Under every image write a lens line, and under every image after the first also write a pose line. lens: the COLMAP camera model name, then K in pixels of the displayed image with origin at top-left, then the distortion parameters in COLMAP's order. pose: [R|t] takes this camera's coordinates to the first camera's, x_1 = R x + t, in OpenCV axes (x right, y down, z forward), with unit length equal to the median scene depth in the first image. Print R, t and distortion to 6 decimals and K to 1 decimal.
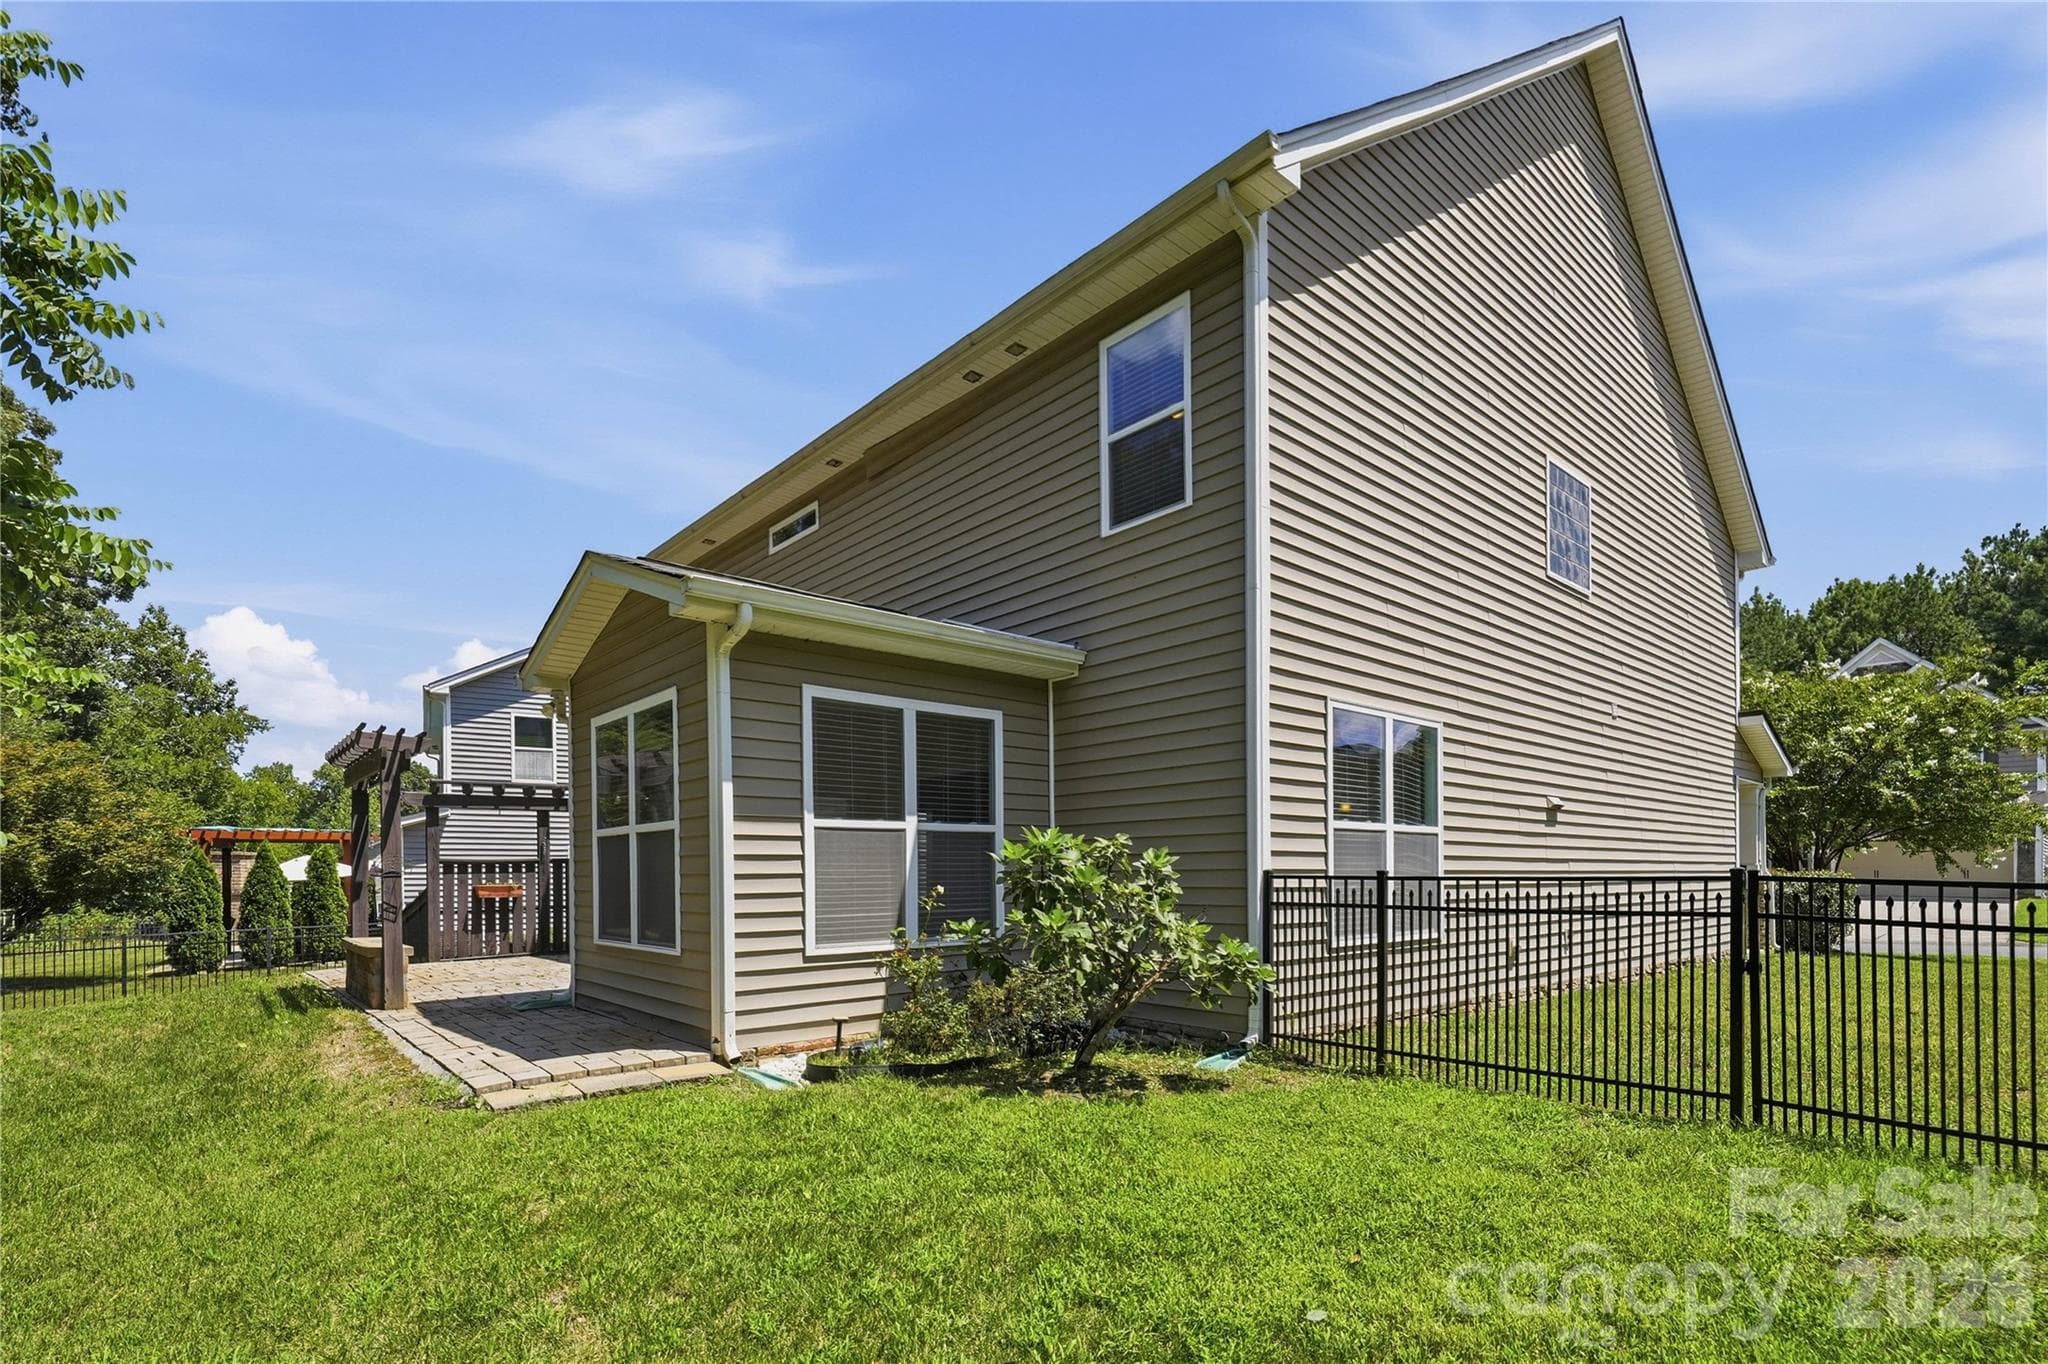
lens RADIAL K [[1239.3, 0, 1179.5], [0, 1239.3, 893.5], [0, 0, 1]] dist [0.000237, 0.001350]
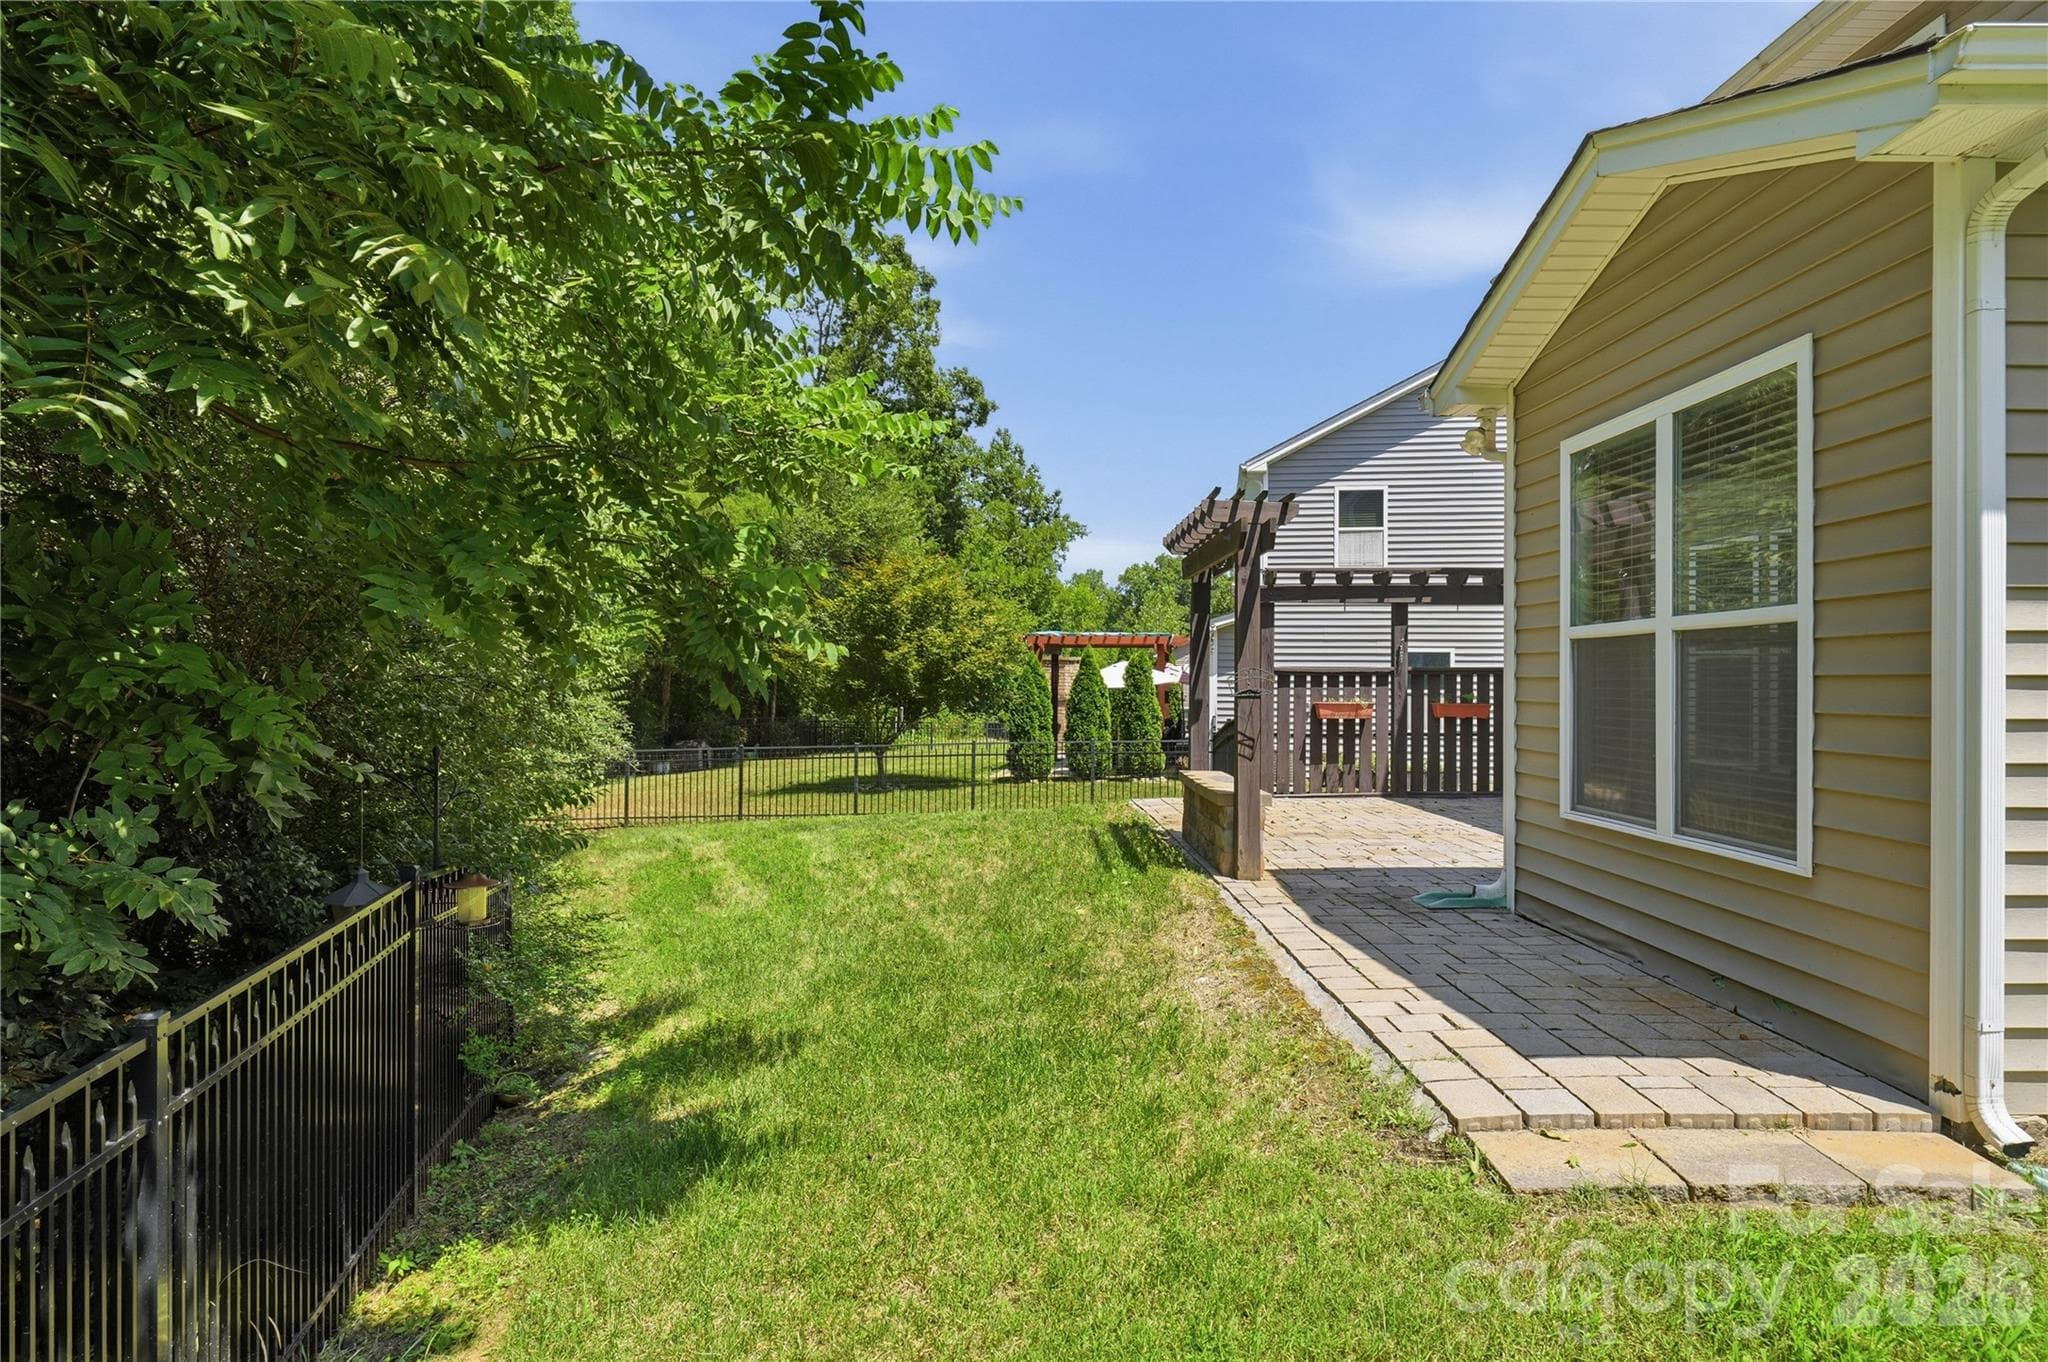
lens RADIAL K [[1463.0, 0, 1024.0], [0, 1463.0, 681.0], [0, 0, 1]] dist [-0.003458, -0.000284]
pose [[0.781675, 0.003746, -0.623674, -0.138454], [-0.011736, 0.999893, -0.008704, -0.009390], [0.623575, 0.014123, 0.781636, 0.168755]]
